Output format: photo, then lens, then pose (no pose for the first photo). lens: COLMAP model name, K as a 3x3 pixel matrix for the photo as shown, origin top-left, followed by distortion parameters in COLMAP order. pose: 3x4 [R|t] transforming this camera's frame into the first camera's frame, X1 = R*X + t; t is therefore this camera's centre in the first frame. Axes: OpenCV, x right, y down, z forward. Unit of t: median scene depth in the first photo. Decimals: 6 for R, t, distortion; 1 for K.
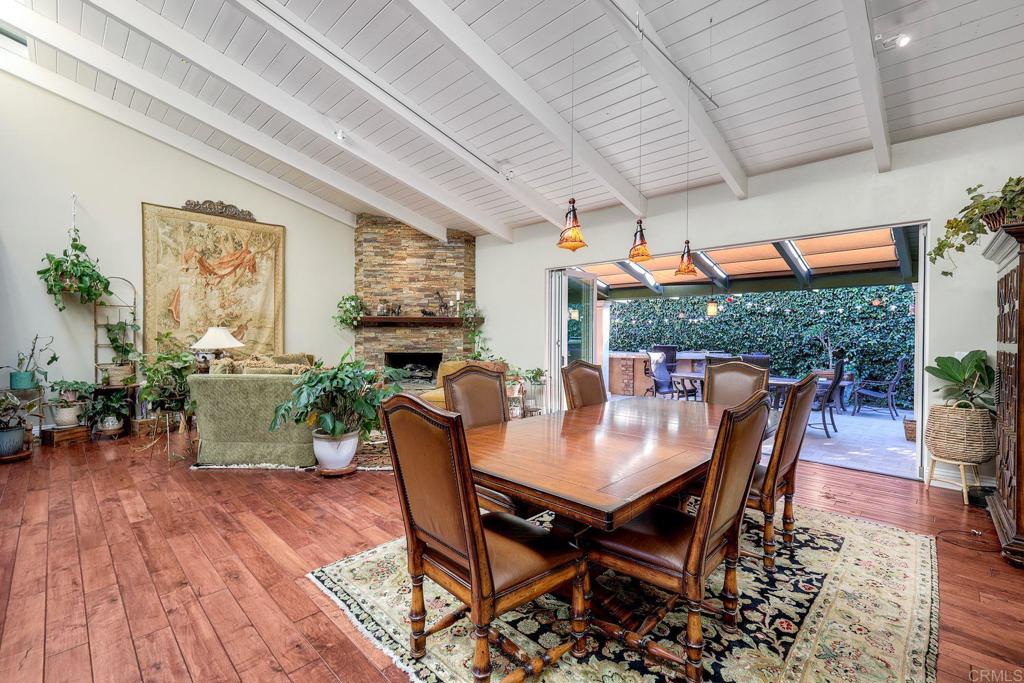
lens RADIAL K [[451.9, 0, 509.9], [0, 451.9, 340.5], [0, 0, 1]] dist [0.002161, 0.000086]
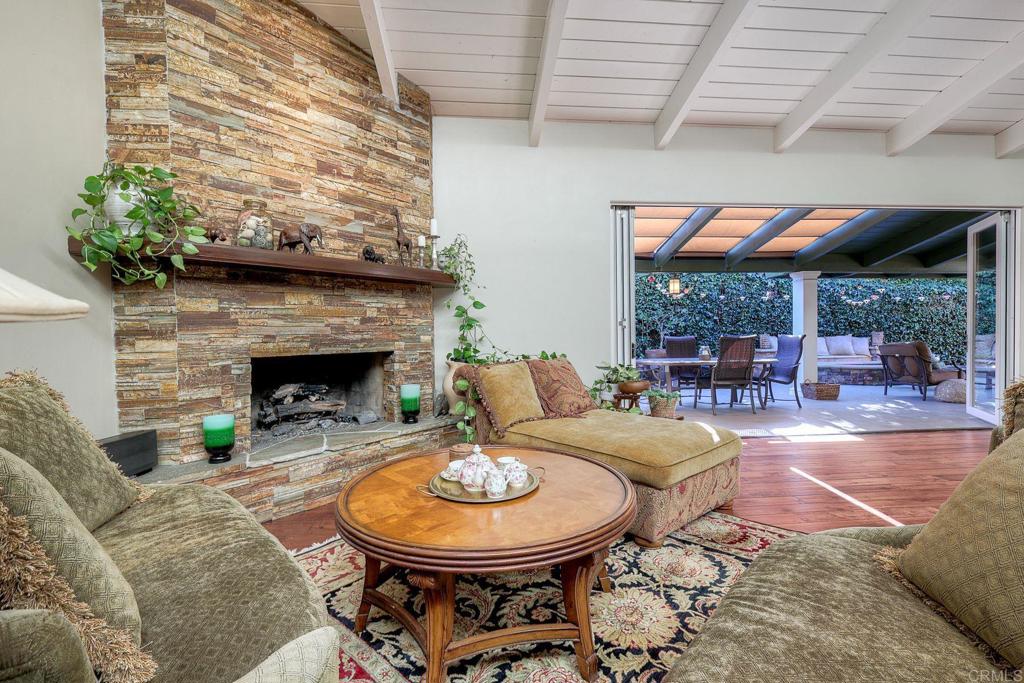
lens RADIAL K [[451.9, 0, 512.4], [0, 451.9, 335.5], [0, 0, 1]] dist [0.002161, 0.000086]
pose [[0.633071, -0.022813, 0.773758, -0.419219], [0.018643, 0.999725, 0.014222, 0.008153], [-0.773869, 0.005421, 0.633322, 0.626567]]
